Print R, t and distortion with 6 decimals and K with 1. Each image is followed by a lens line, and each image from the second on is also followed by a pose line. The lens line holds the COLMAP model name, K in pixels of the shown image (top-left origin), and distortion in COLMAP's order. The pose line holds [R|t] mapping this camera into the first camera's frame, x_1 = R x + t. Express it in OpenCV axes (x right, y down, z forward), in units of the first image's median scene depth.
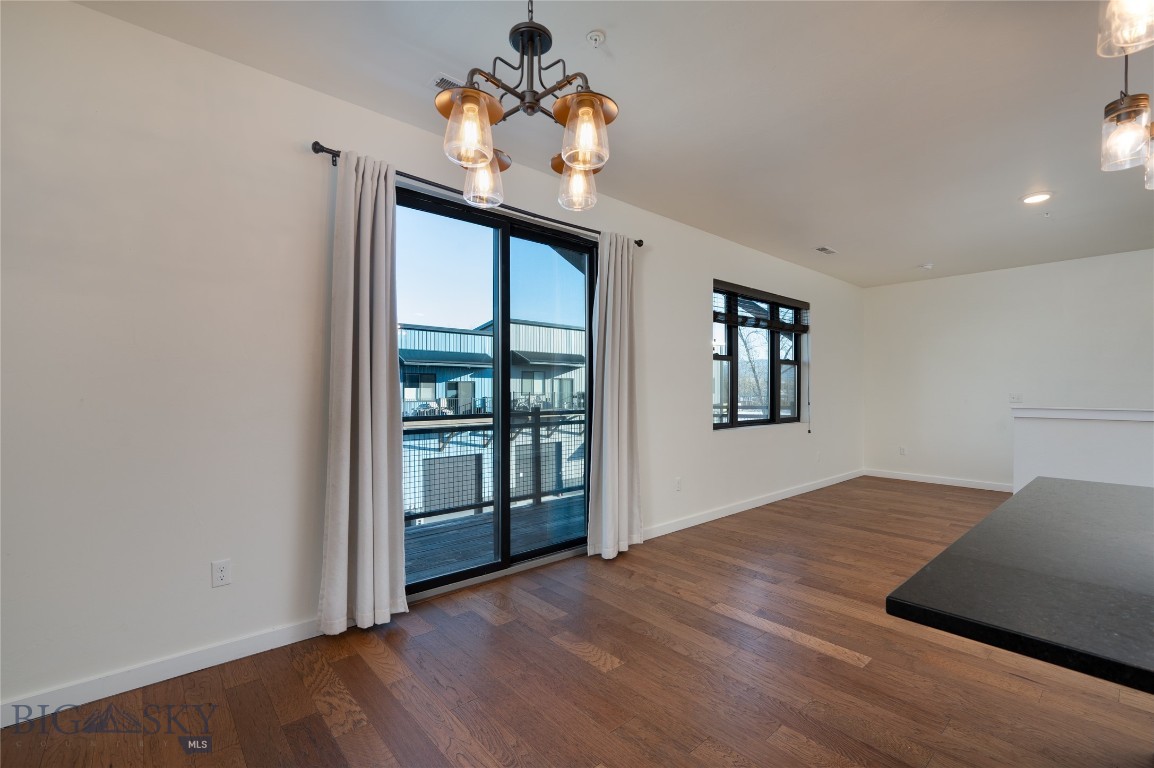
lens RADIAL K [[499.9, 0, 577.0], [0, 499.9, 384.0], [0, 0, 1]] dist [-0.000263, -0.000185]
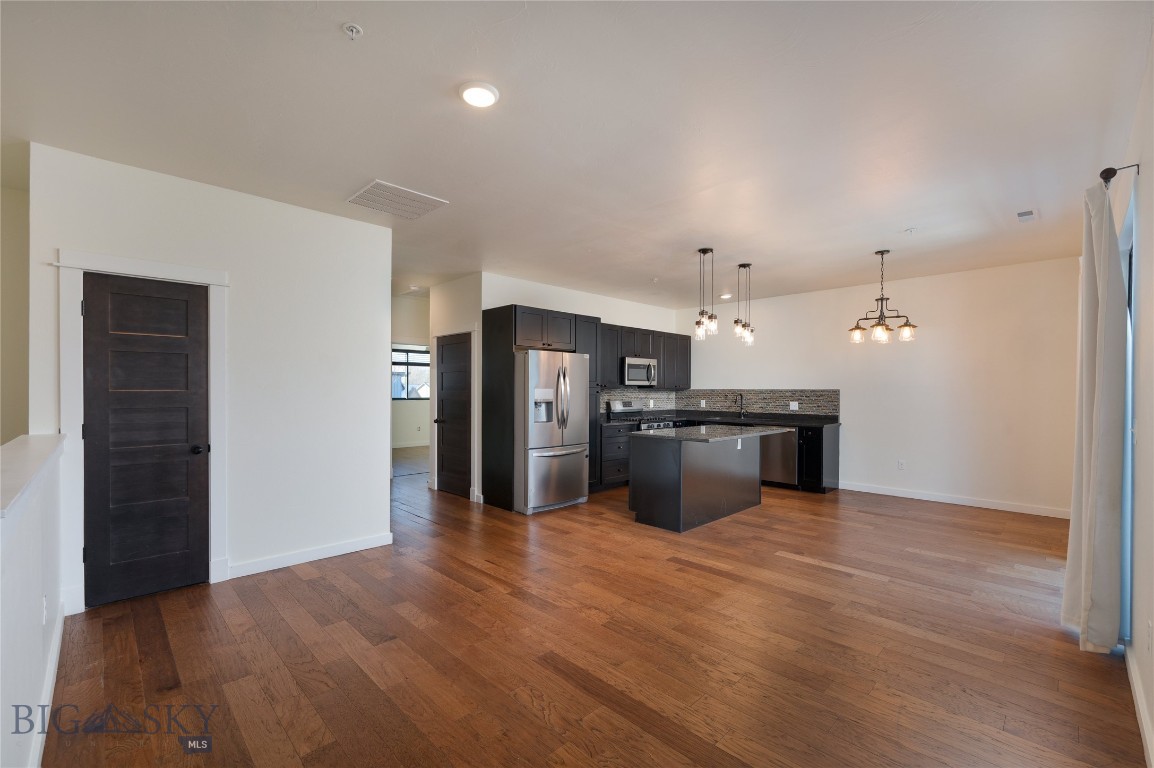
lens RADIAL K [[485.9, 0, 575.8], [0, 485.9, 400.3], [0, 0, 1]] dist [-0.000083, 0.000039]
pose [[-0.998408, -0.005677, -0.056119, 1.052513], [-0.006318, 0.999917, 0.011258, -0.011402], [0.056050, 0.011595, -0.998361, 2.022941]]
